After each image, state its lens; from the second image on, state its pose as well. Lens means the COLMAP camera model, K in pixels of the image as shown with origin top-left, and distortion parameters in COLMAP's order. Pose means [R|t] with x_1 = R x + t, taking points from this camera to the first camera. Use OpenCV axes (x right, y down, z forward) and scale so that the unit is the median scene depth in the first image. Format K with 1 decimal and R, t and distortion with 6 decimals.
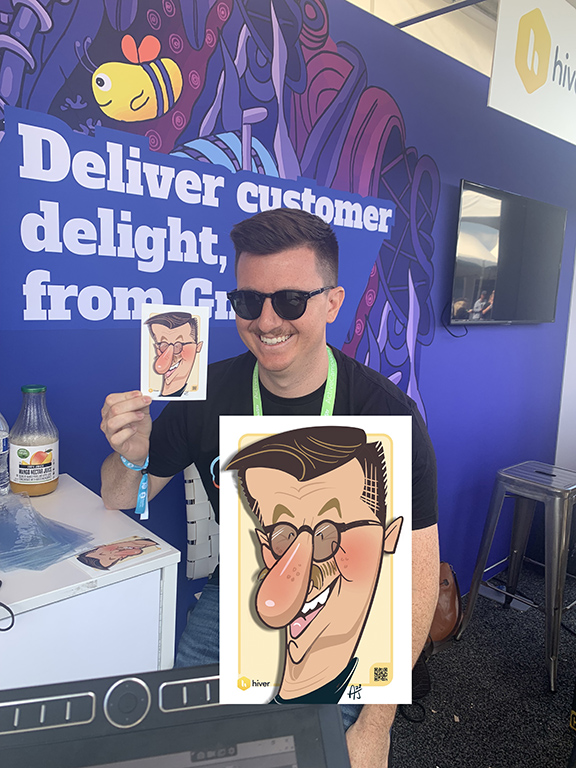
lens RADIAL K [[597.7, 0, 292.5], [0, 597.7, 377.9], [0, 0, 1]] dist [0.021454, -0.019894]
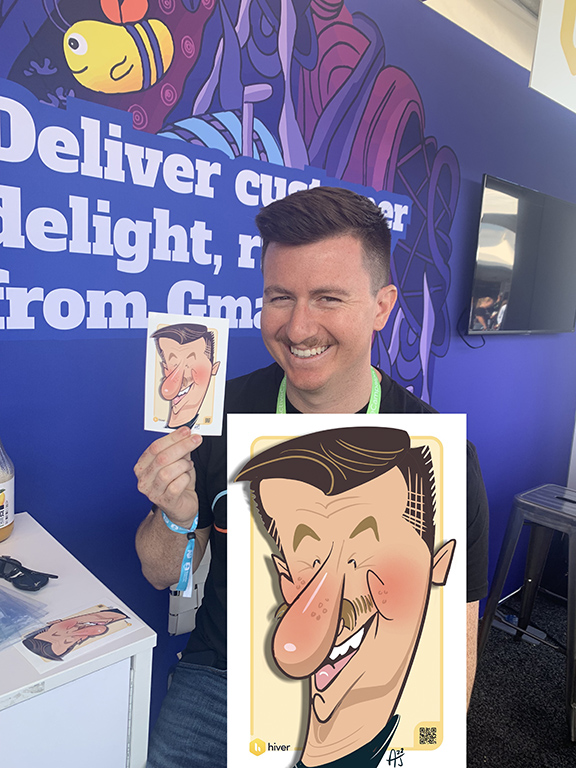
lens RADIAL K [[597.7, 0, 292.7], [0, 597.7, 380.8], [0, 0, 1]] dist [0.021454, -0.019894]
pose [[0.999753, 0.019588, 0.010467, -0.013278], [-0.019715, 0.999732, 0.012105, -0.034065], [-0.010227, -0.012308, 0.999872, 0.129563]]
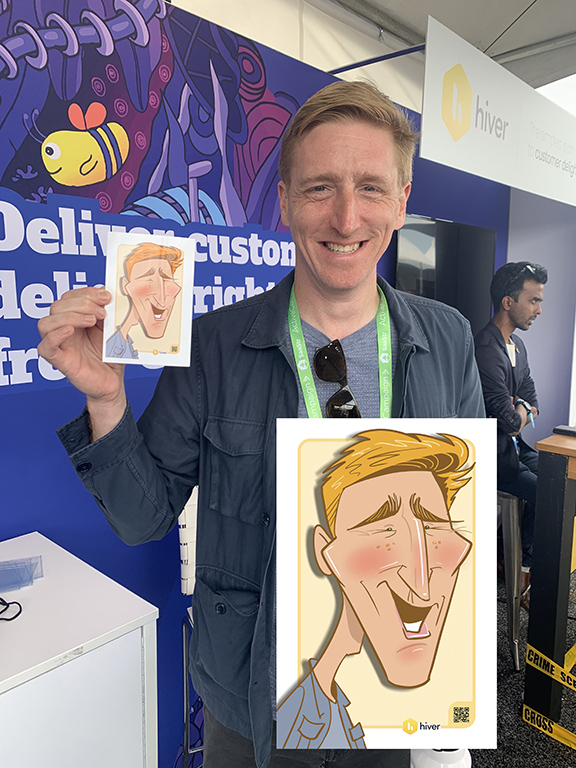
lens RADIAL K [[597.7, 0, 293.4], [0, 597.7, 382.5], [0, 0, 1]] dist [0.021454, -0.019894]
pose [[0.994947, -0.052626, 0.085508, -0.010015], [0.052106, 0.998607, 0.008301, -0.067251], [-0.085826, -0.003804, 0.996303, -0.053834]]
